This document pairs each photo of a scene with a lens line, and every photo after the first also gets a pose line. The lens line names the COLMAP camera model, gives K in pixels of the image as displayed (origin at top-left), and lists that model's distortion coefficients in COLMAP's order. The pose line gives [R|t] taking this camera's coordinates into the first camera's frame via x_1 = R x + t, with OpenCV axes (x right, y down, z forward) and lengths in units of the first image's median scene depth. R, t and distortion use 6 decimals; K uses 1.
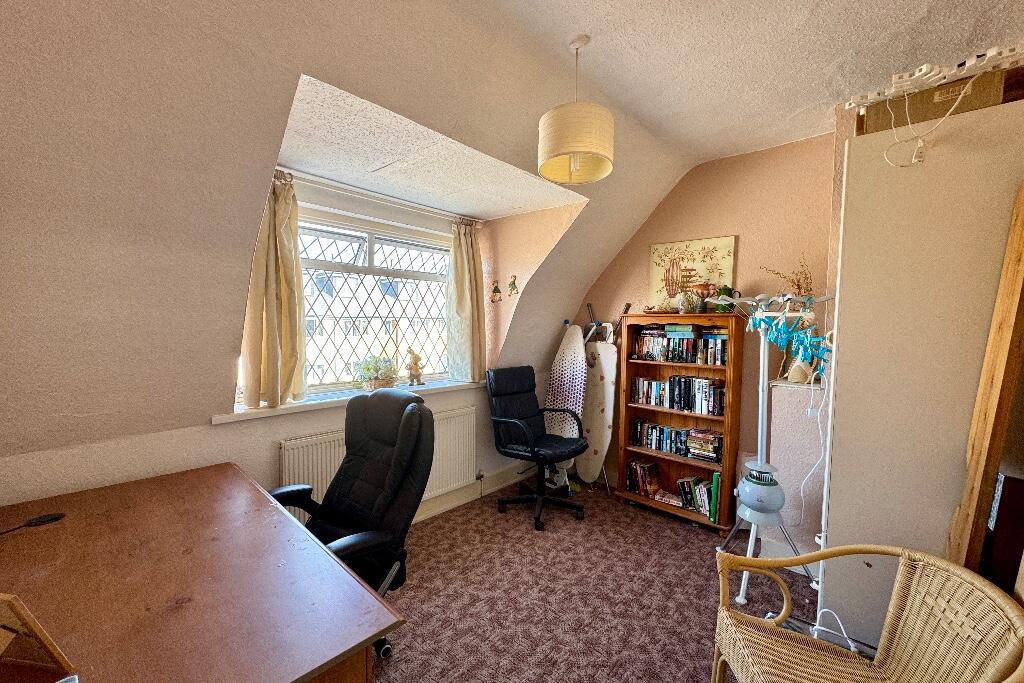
lens RADIAL K [[405.7, 0, 513.0], [0, 405.7, 341.5], [0, 0, 1]] dist [-0.001141, -0.000104]
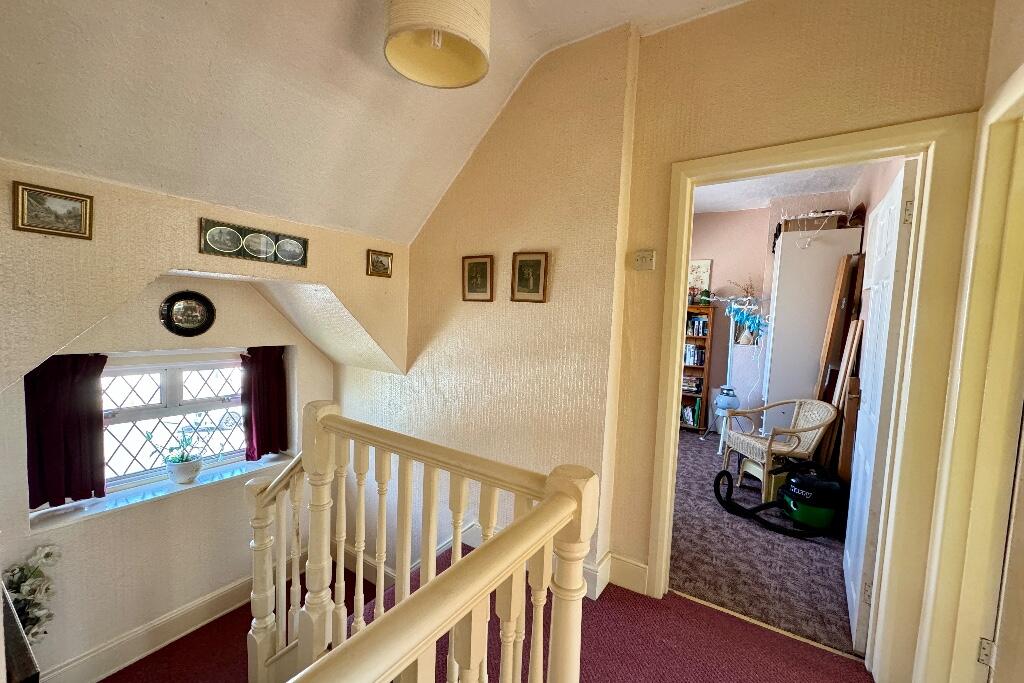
lens RADIAL K [[405.7, 0, 512.4], [0, 405.7, 343.1], [0, 0, 1]] dist [-0.001141, -0.000104]
pose [[0.984127, 0.008900, 0.177245, -0.589467], [-0.015054, 0.999328, 0.033411, 0.044387], [-0.176828, -0.035549, 0.983600, -0.553572]]
